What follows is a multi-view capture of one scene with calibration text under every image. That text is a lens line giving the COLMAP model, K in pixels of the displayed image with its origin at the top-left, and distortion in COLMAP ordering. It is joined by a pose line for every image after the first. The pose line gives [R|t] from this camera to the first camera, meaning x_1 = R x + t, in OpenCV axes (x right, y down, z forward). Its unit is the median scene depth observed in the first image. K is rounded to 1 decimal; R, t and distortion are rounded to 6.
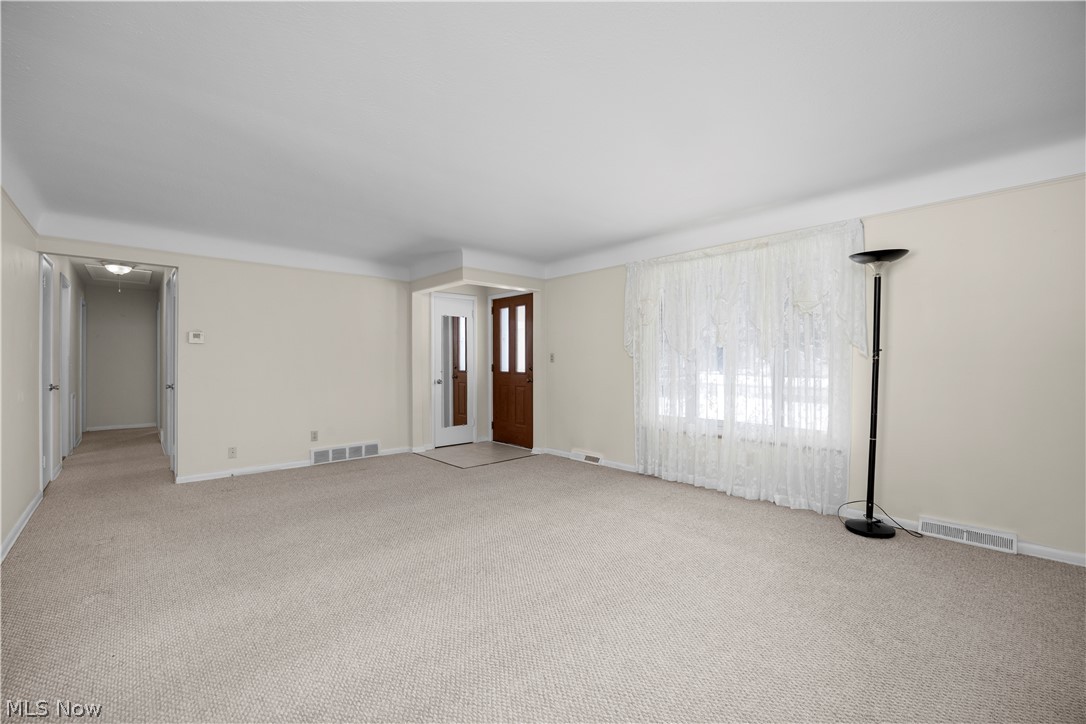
lens RADIAL K [[450.0, 0, 543.0], [0, 450.0, 362.0], [0, 0, 1]] dist [-0.000712, -0.000165]
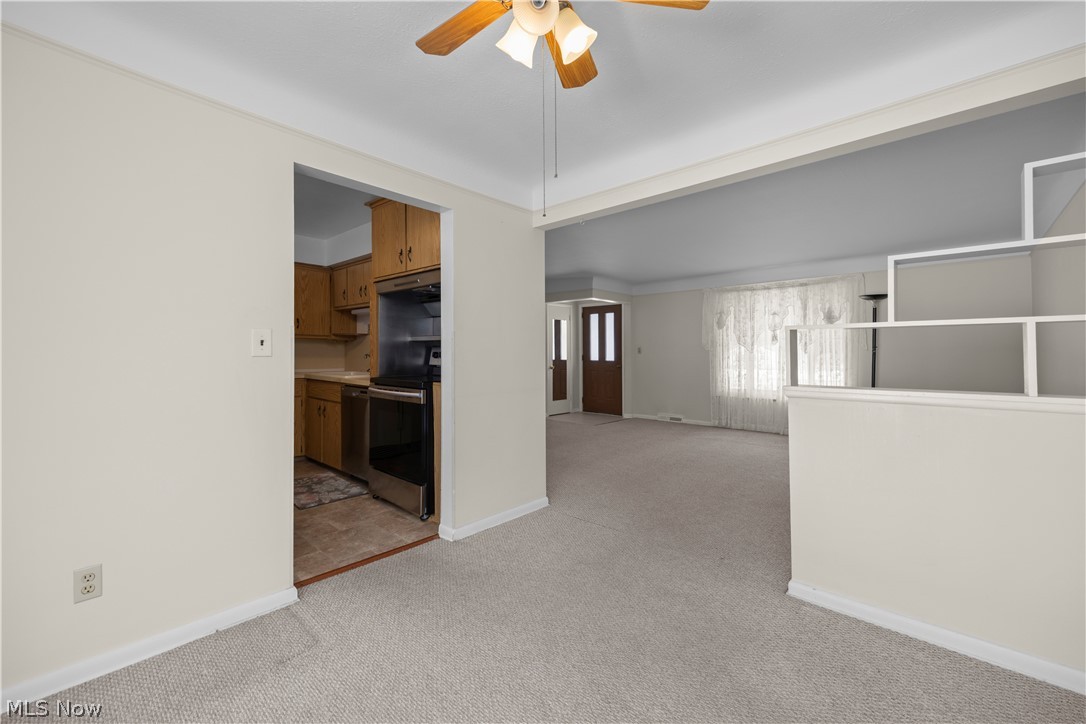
lens RADIAL K [[436.2, 0, 547.1], [0, 436.2, 351.3], [0, 0, 1]] dist [0.002256, 0.000121]
pose [[0.995072, 0.000345, 0.099150, -0.441029], [0.000027, 0.999993, -0.003752, -0.001747], [-0.099150, 0.003737, 0.995065, -0.371576]]
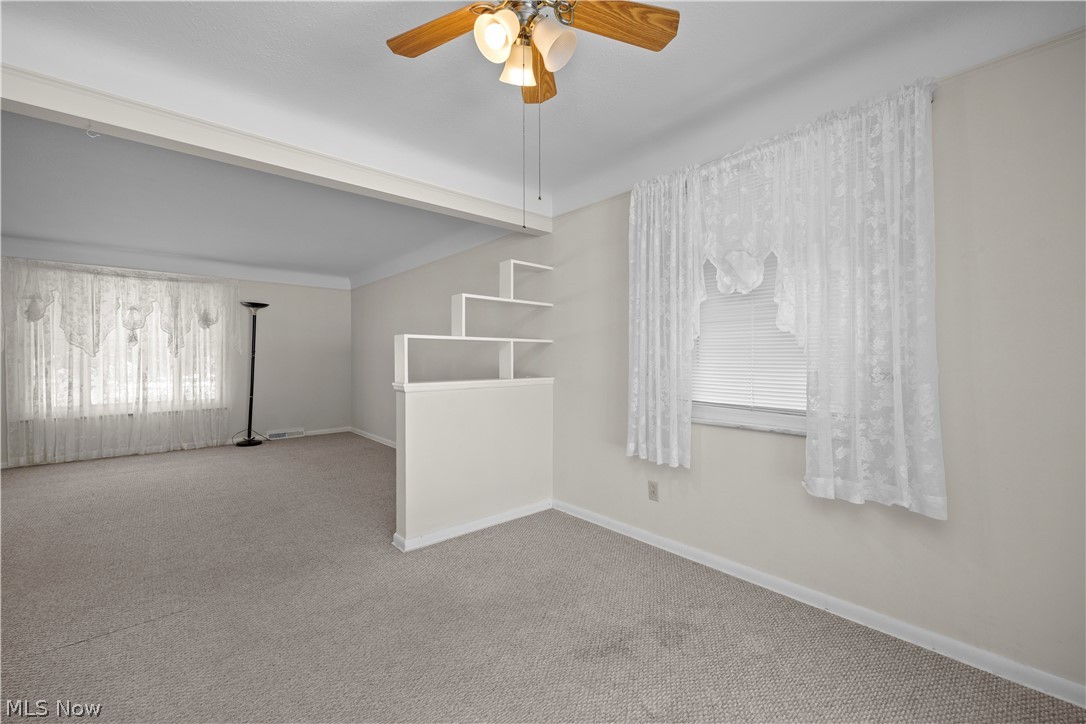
lens RADIAL K [[427.8, 0, 543.0], [0, 427.8, 362.0], [0, 0, 1]] dist [-0.000523, -0.000193]
pose [[0.017545, -0.008261, 0.999812, -0.640797], [-0.002236, 0.999963, 0.008301, 0.000060], [-0.999844, -0.002381, 0.017526, -0.177398]]
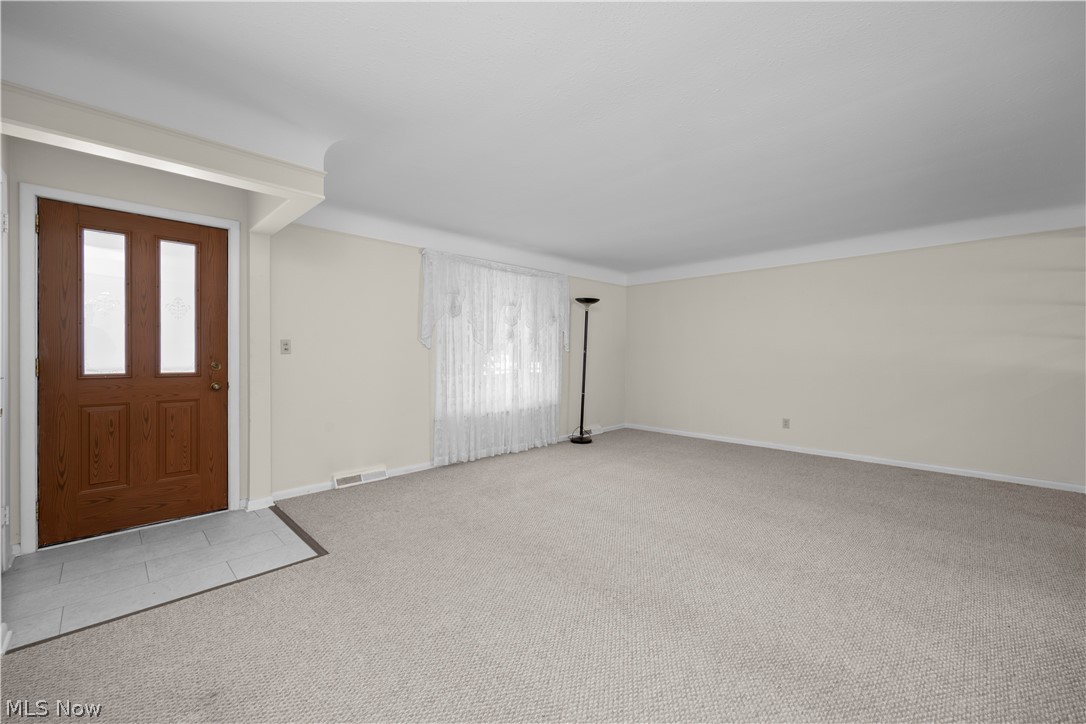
lens RADIAL K [[429.8, 0, 542.3], [0, 429.8, 356.3], [0, 0, 1]] dist [0.000697, -0.000052]
pose [[-0.025792, 0.000045, 0.999667, -0.646066], [0.001695, 0.999999, -0.000002, 0.005478], [-0.999666, 0.001694, -0.025792, 0.707508]]
